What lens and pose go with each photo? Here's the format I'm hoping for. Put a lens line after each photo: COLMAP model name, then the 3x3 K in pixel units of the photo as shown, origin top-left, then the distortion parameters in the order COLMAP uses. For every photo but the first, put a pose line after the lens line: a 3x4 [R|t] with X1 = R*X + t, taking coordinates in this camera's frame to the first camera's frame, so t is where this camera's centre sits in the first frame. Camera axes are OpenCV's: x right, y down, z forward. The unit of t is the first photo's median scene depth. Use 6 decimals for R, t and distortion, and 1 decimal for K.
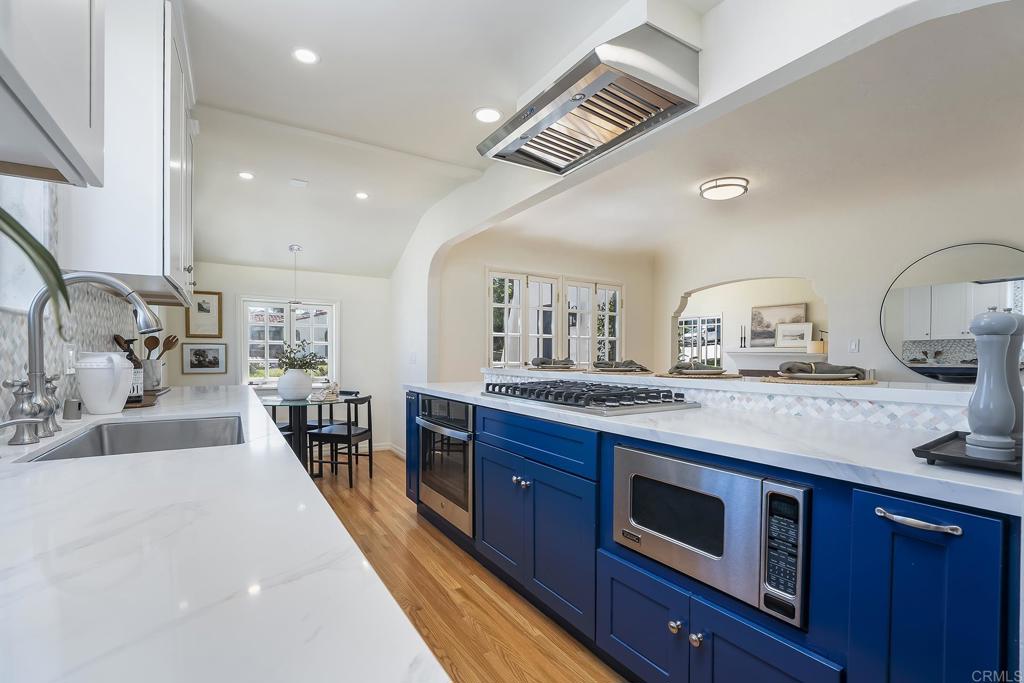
lens RADIAL K [[469.8, 0, 519.8], [0, 469.8, 362.4], [0, 0, 1]] dist [-0.024201, 0.000401]
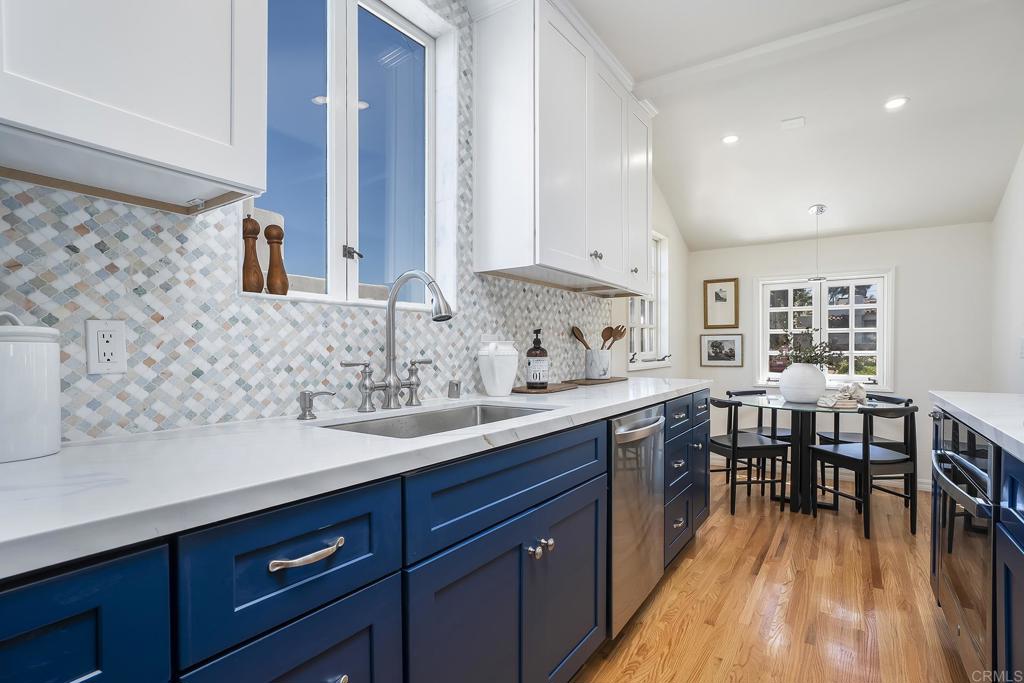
lens RADIAL K [[507.3, 0, 507.0], [0, 507.3, 356.4], [0, 0, 1]] dist [-0.049218, 0.035619]
pose [[0.397792, 0.009200, -0.917429, 0.111168], [-0.011125, 0.999925, 0.005204, 0.004183], [0.917408, 0.008136, 0.397864, 0.252293]]
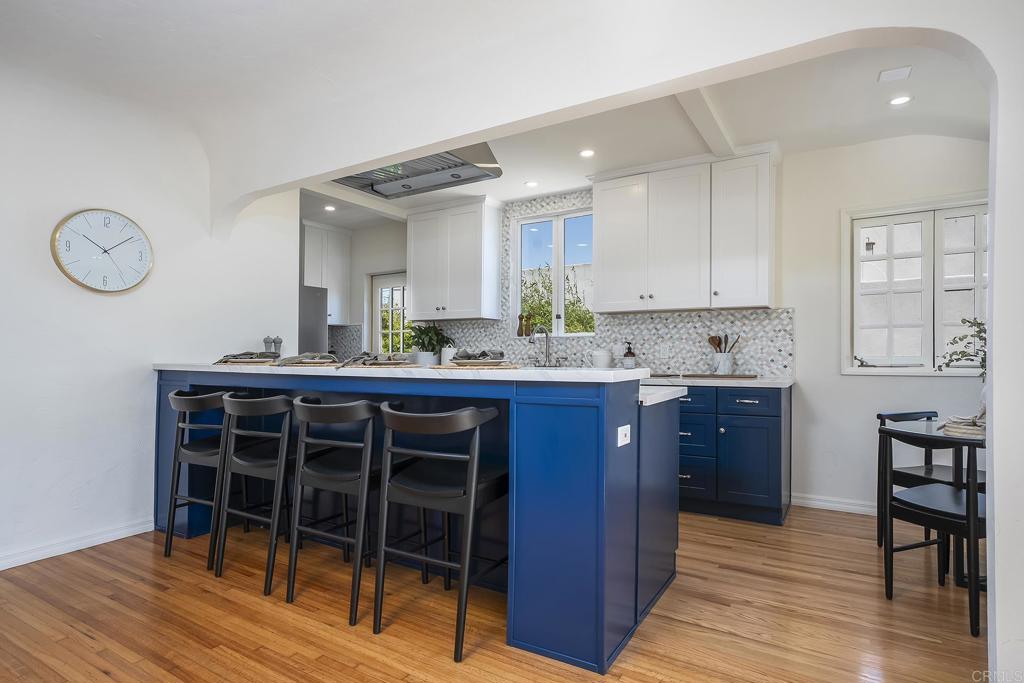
lens RADIAL K [[539.7, 0, 508.0], [0, 539.7, 355.4], [0, 0, 1]] dist [-0.000574, 0.001200]
pose [[-0.897418, -0.000029, -0.441181, 0.340202], [-0.007742, 0.999847, 0.015683, -0.013239], [0.441113, 0.017490, -0.897281, 1.531975]]
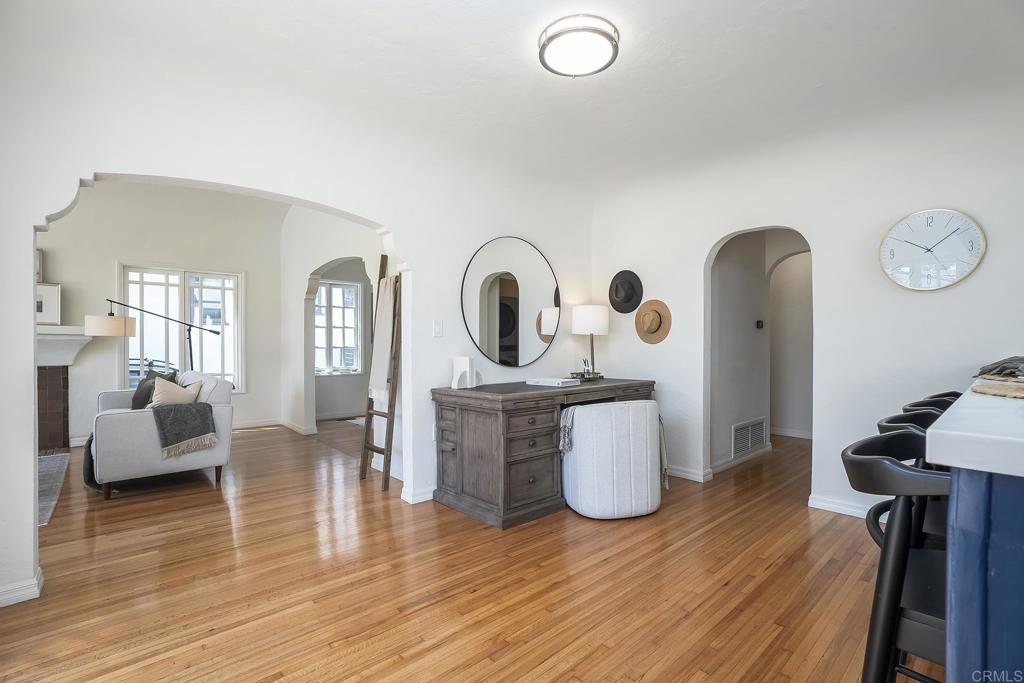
lens RADIAL K [[474.4, 0, 529.4], [0, 474.4, 351.9], [0, 0, 1]] dist [-0.046454, 0.018341]
pose [[-0.195500, -0.019588, 0.980508, -0.116594], [0.011564, 0.999685, 0.022276, -0.018309], [-0.980635, 0.015694, -0.195212, 1.249351]]
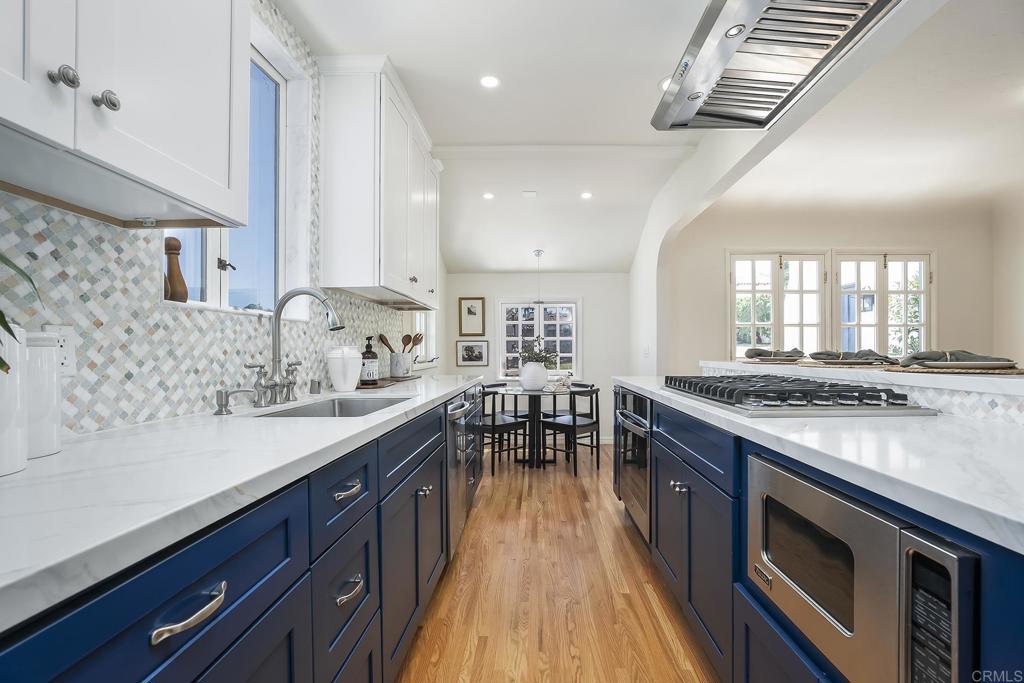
lens RADIAL K [[474.4, 0, 529.4], [0, 474.4, 351.9], [0, 0, 1]] dist [-0.046454, 0.018341]
pose [[0.840620, -0.007826, -0.541568, 0.141829], [-0.000047, 0.999895, -0.014522, 0.007304], [0.541625, 0.012233, 0.840531, 0.063729]]
